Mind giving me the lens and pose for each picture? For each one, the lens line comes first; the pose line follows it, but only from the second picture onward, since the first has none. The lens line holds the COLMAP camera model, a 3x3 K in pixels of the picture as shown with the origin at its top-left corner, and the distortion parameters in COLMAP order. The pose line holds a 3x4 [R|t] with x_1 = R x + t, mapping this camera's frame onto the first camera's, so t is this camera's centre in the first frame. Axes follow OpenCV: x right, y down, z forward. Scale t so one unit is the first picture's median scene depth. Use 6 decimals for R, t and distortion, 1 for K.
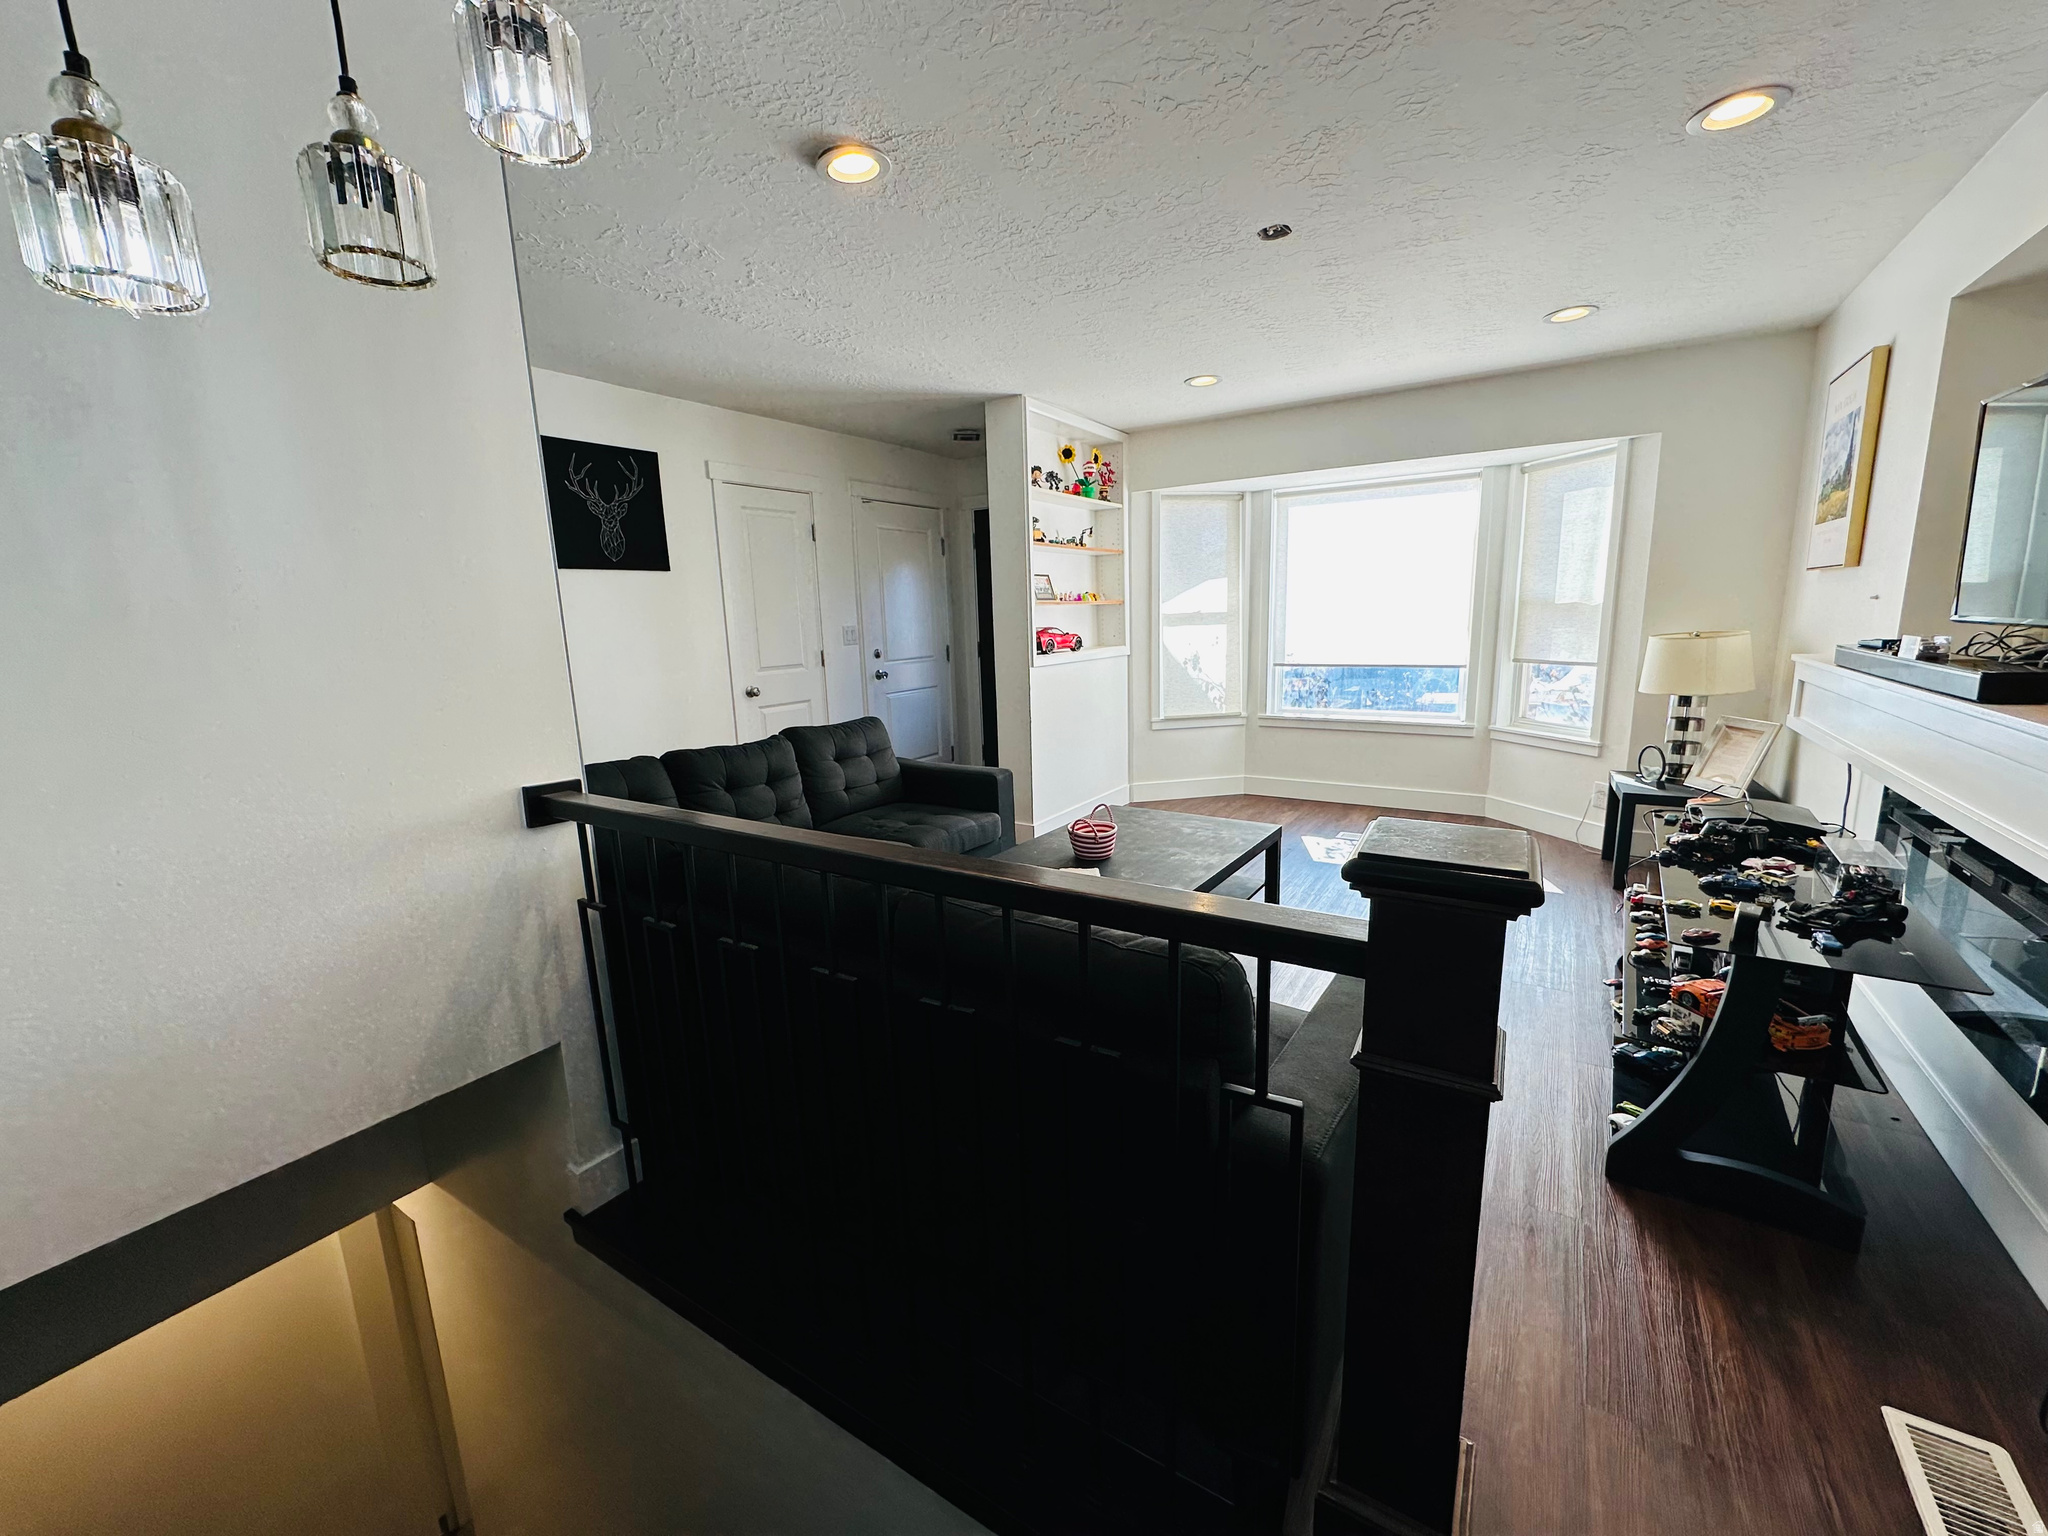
lens RADIAL K [[815.4, 0, 1019.2], [0, 815.4, 765.2], [0, 0, 1]] dist [-0.003384, -0.000053]
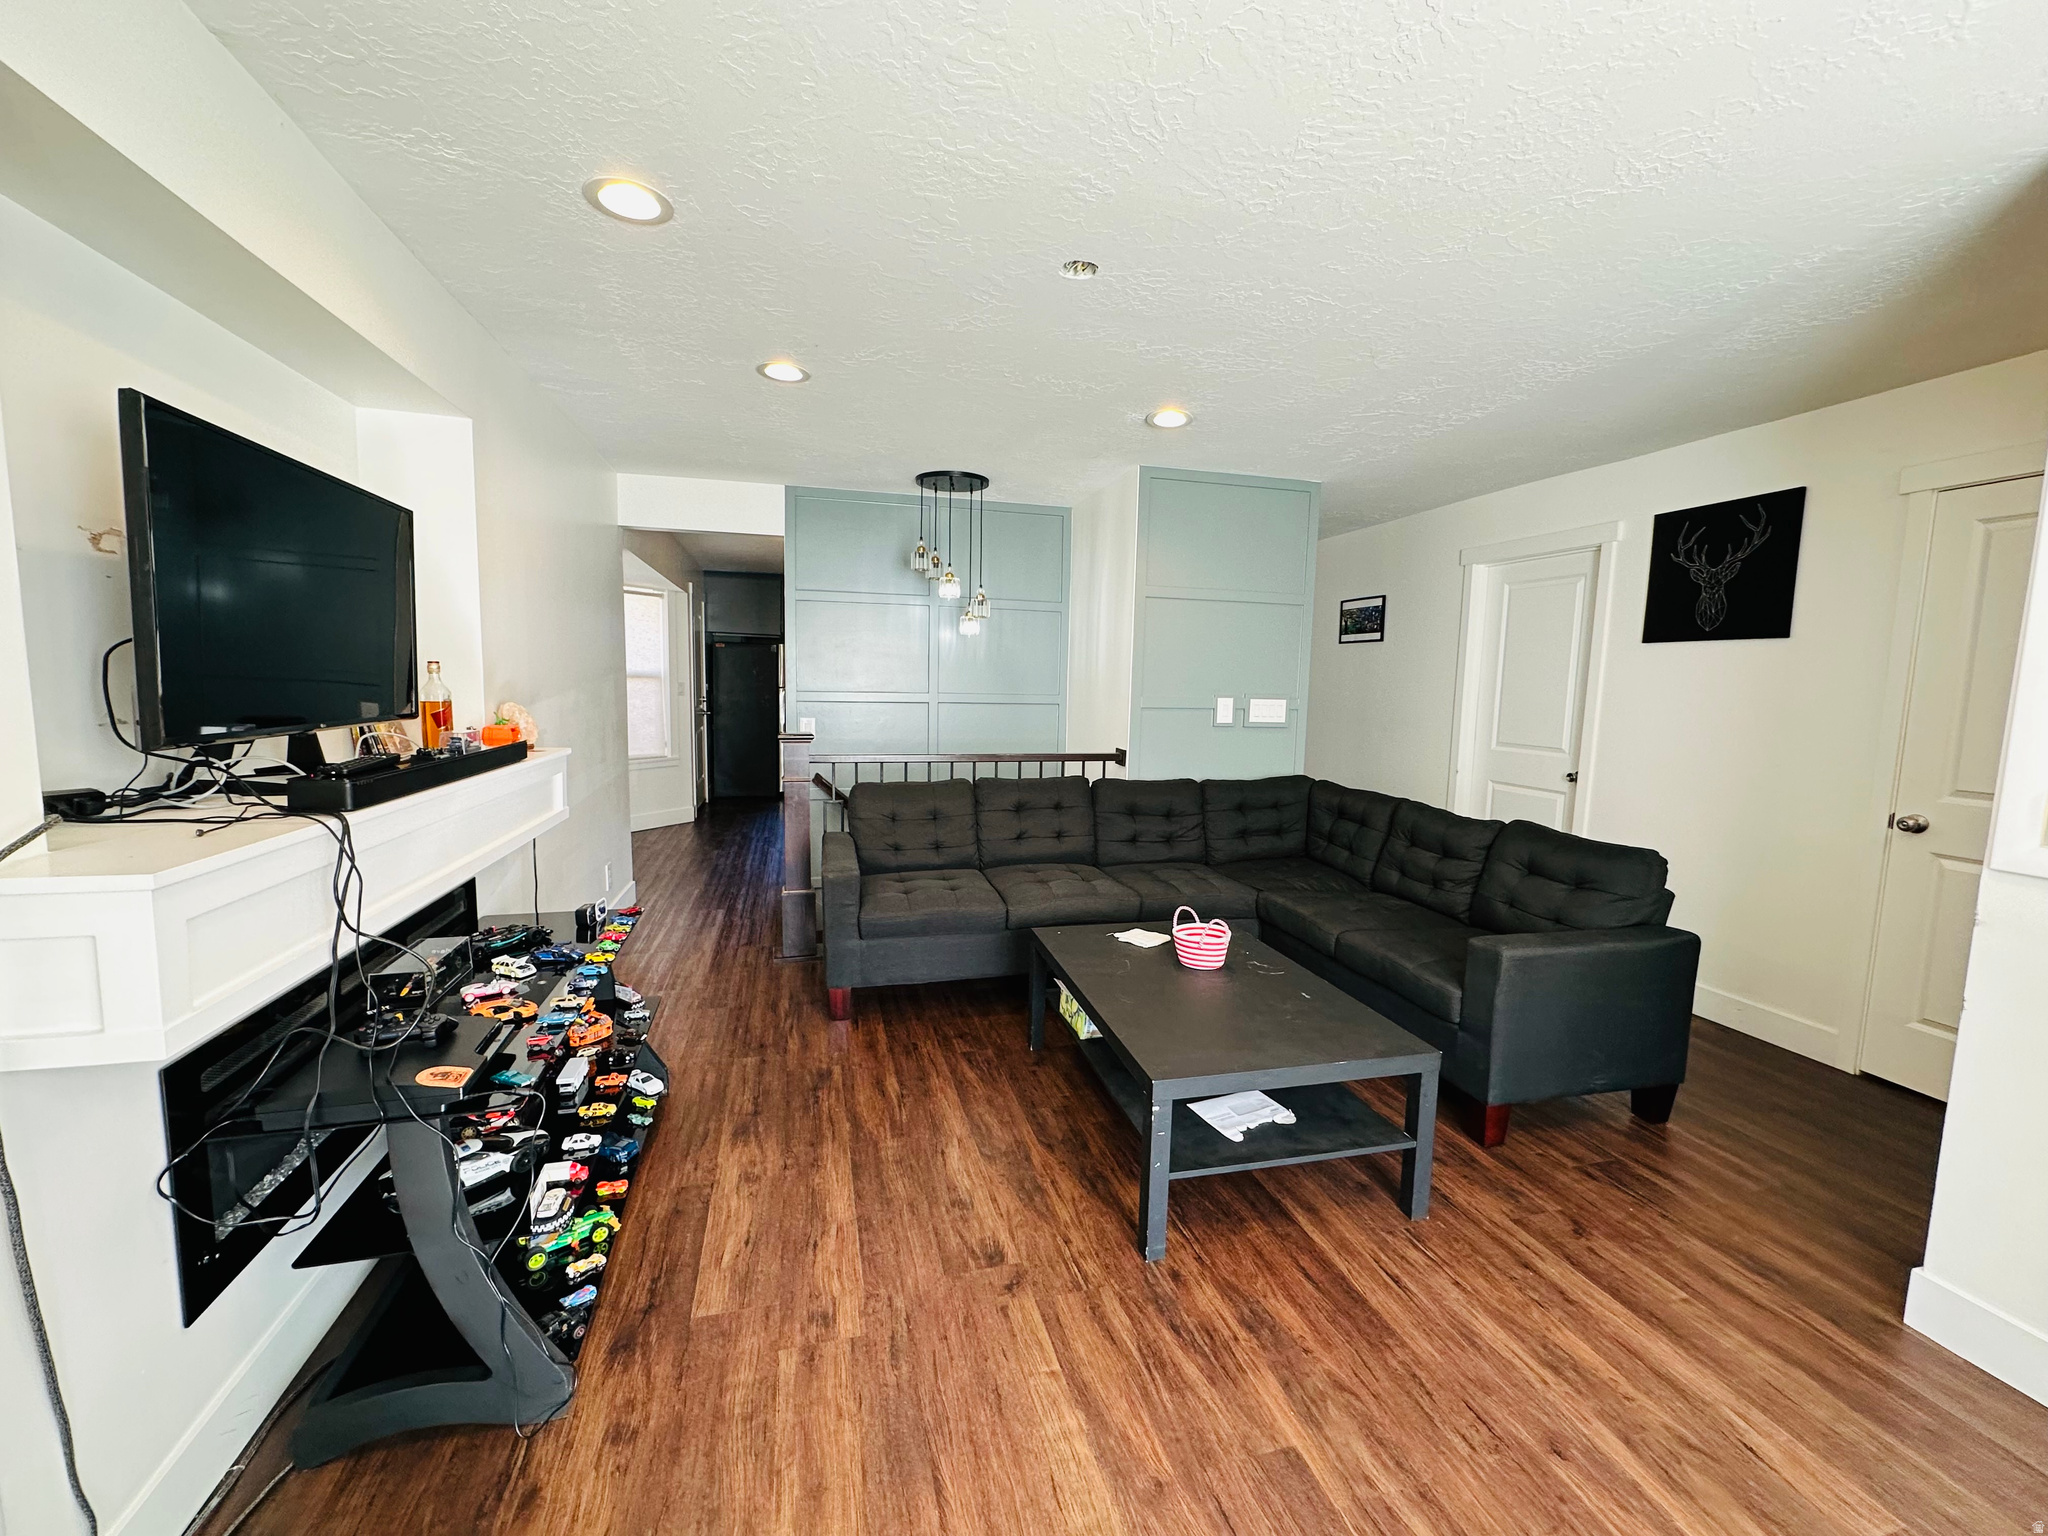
lens RADIAL K [[815.4, 0, 1019.2], [0, 815.4, 765.2], [0, 0, 1]] dist [-0.003384, -0.000053]
pose [[-0.670997, 0.094611, -0.735399, 0.601163], [-0.139400, 0.958042, 0.250447, -0.203920], [0.728238, 0.270563, -0.629654, 0.940355]]
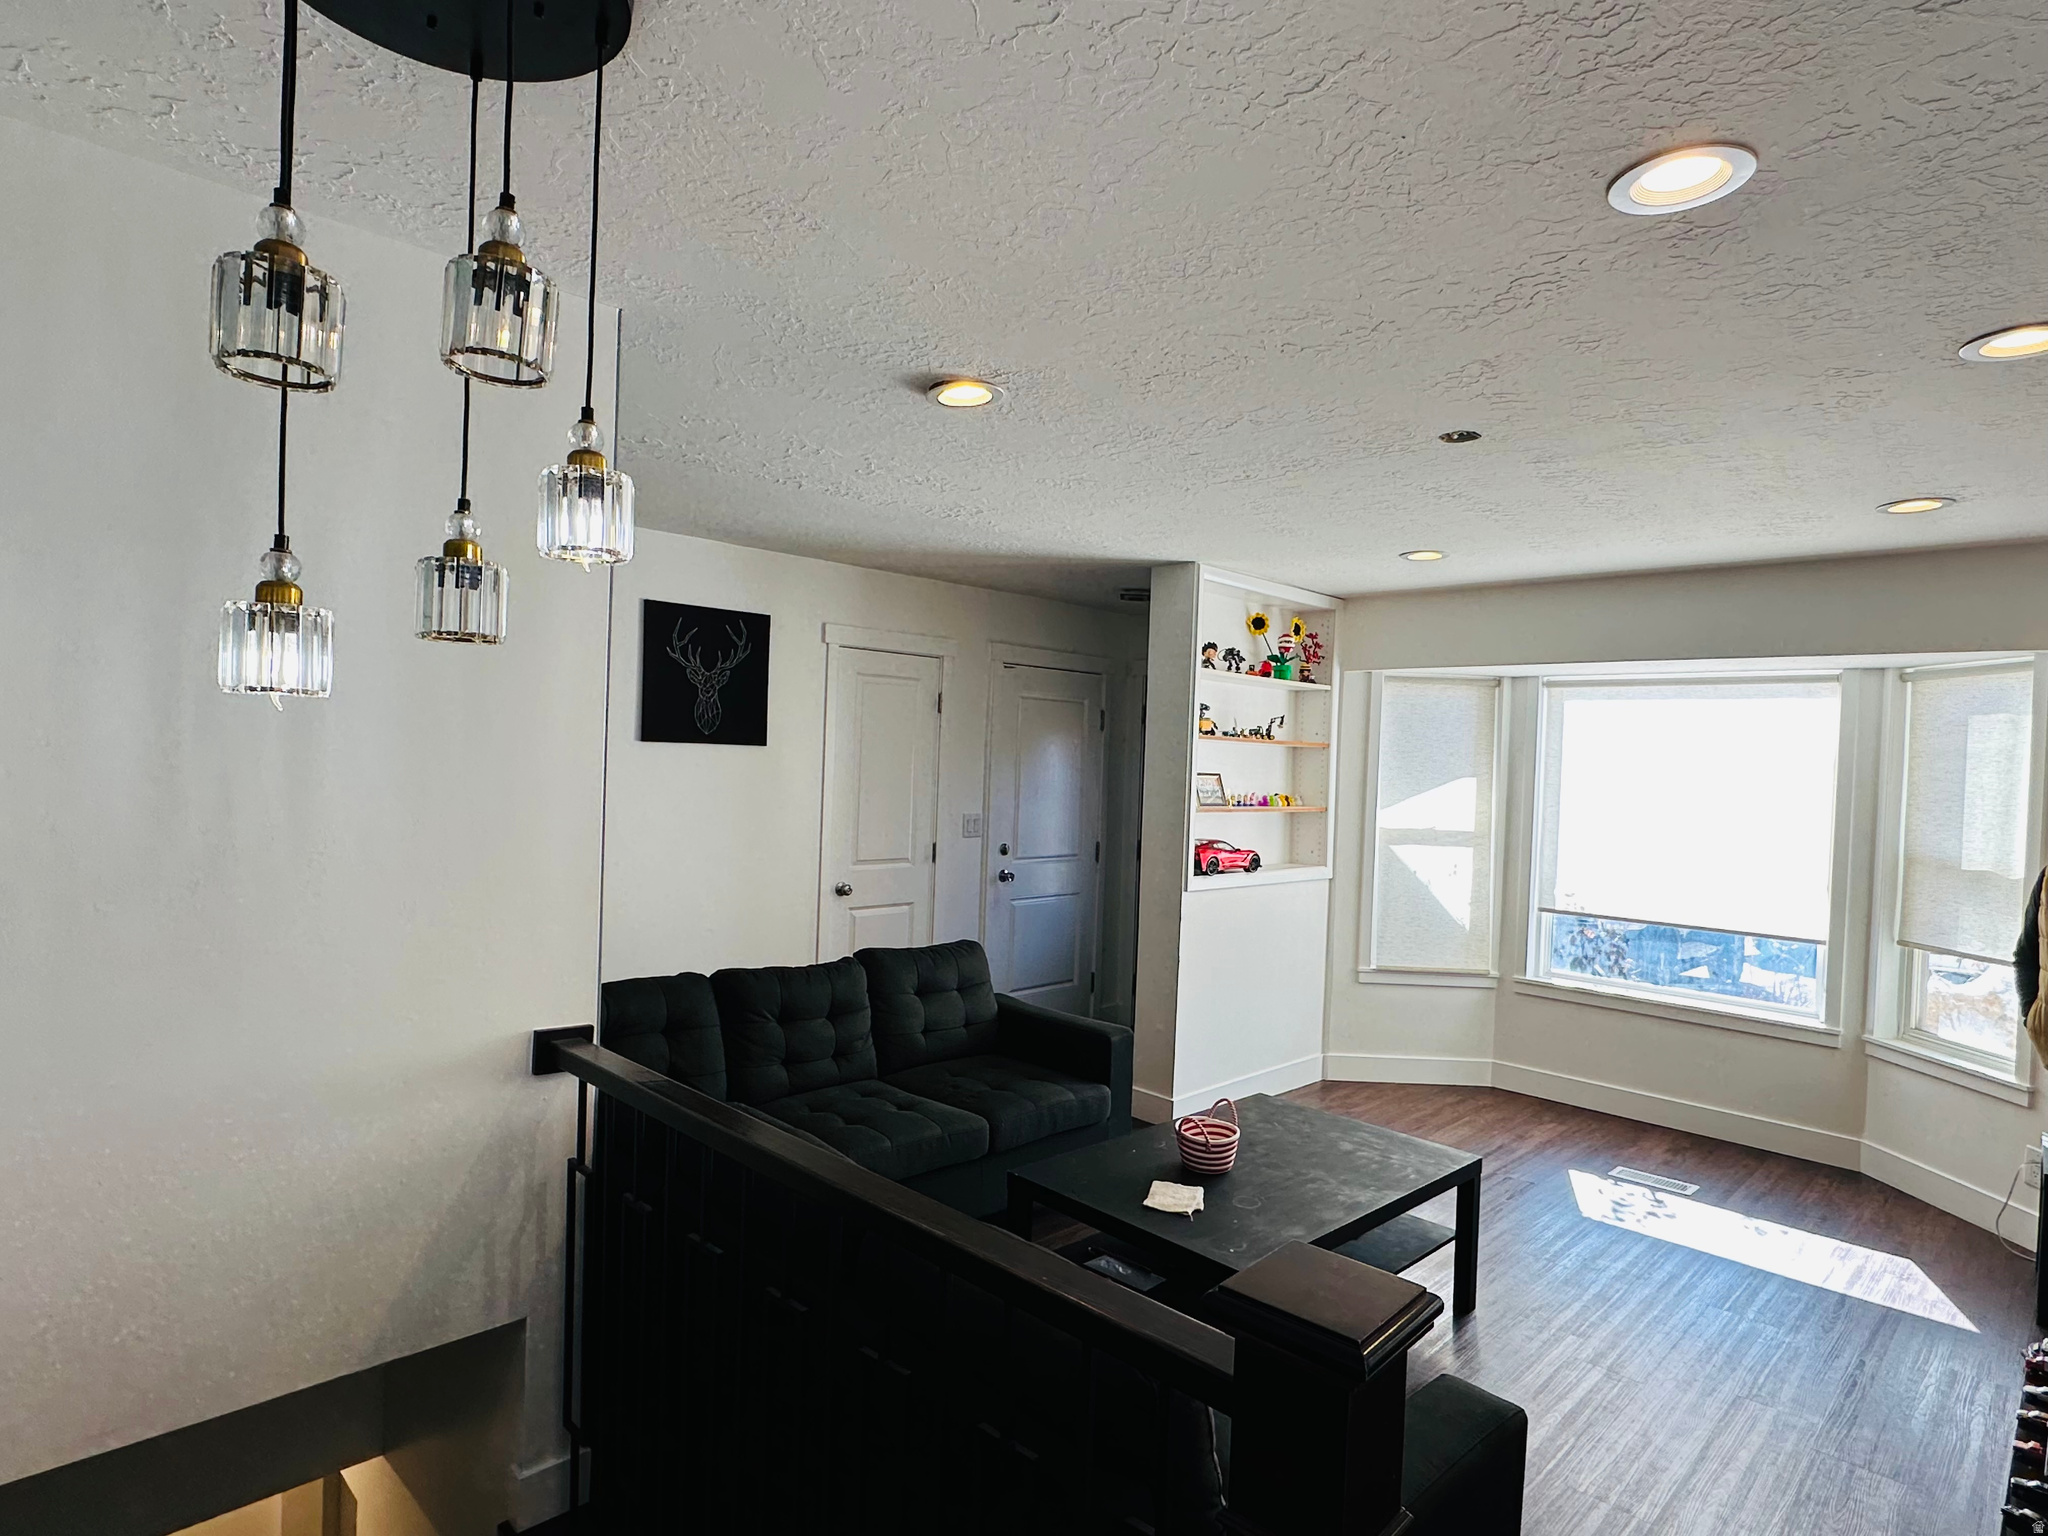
lens RADIAL K [[1115.7, 0, 1018.4], [0, 1115.7, 772.5], [0, 0, 1]] dist [-0.002683, -0.001019]
pose [[0.975789, 0.070395, -0.207077, 0.076082], [-0.104770, 0.981537, -0.160027, -0.046814], [0.191989, 0.177848, 0.965148, -0.081790]]
